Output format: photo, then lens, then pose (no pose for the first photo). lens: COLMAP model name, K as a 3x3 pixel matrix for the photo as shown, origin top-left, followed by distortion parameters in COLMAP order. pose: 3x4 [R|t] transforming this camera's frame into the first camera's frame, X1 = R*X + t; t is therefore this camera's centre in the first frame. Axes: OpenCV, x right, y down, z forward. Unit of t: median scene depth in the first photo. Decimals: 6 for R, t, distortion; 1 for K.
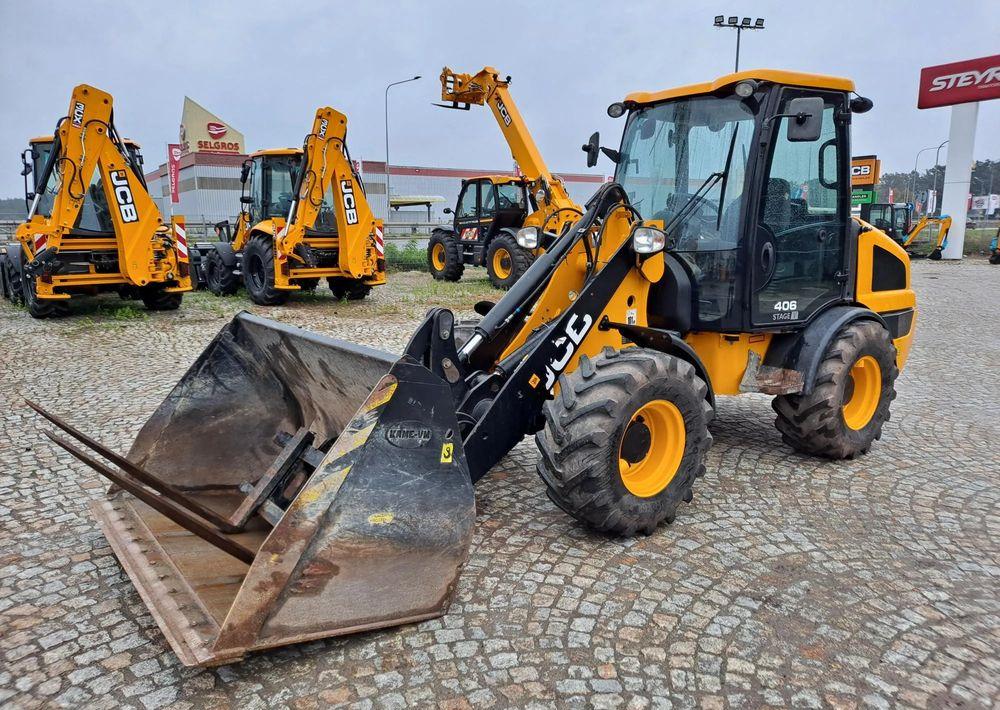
lens RADIAL K [[752.3, 0, 500.9], [0, 752.3, 358.8], [0, 0, 1]] dist [0.037177, -0.023320]
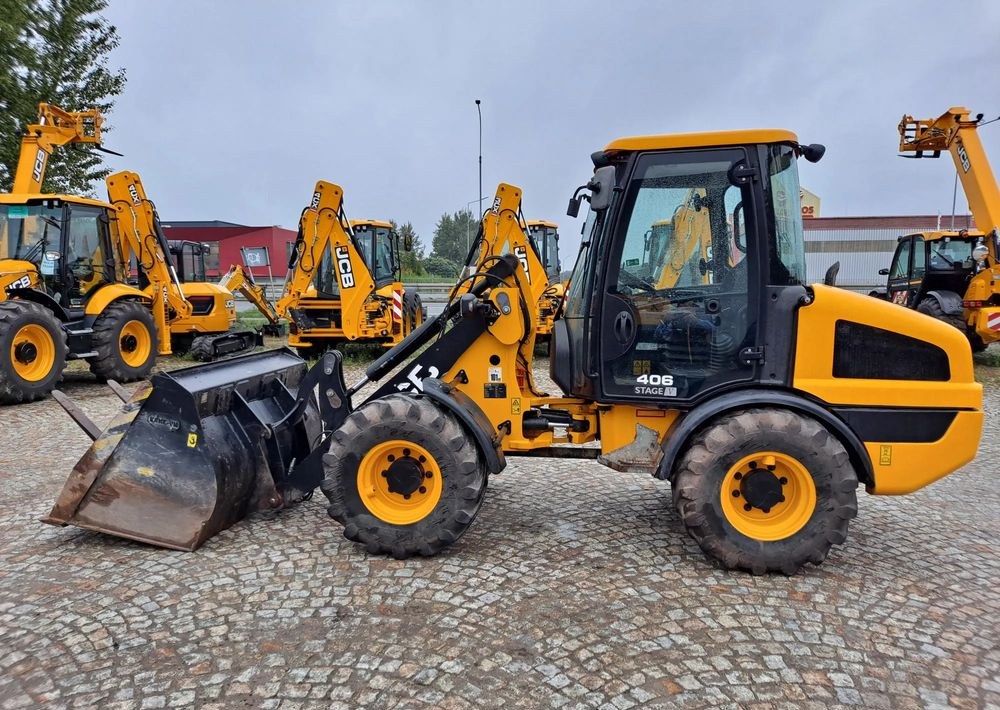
lens RADIAL K [[752.3, 0, 502.9], [0, 752.3, 351.4], [0, 0, 1]] dist [0.037177, -0.023320]
pose [[0.712342, 0.066545, -0.698670, 1.156140], [-0.127816, 0.991147, -0.035916, -0.062062], [0.690095, 0.114886, 0.714542, 0.268147]]
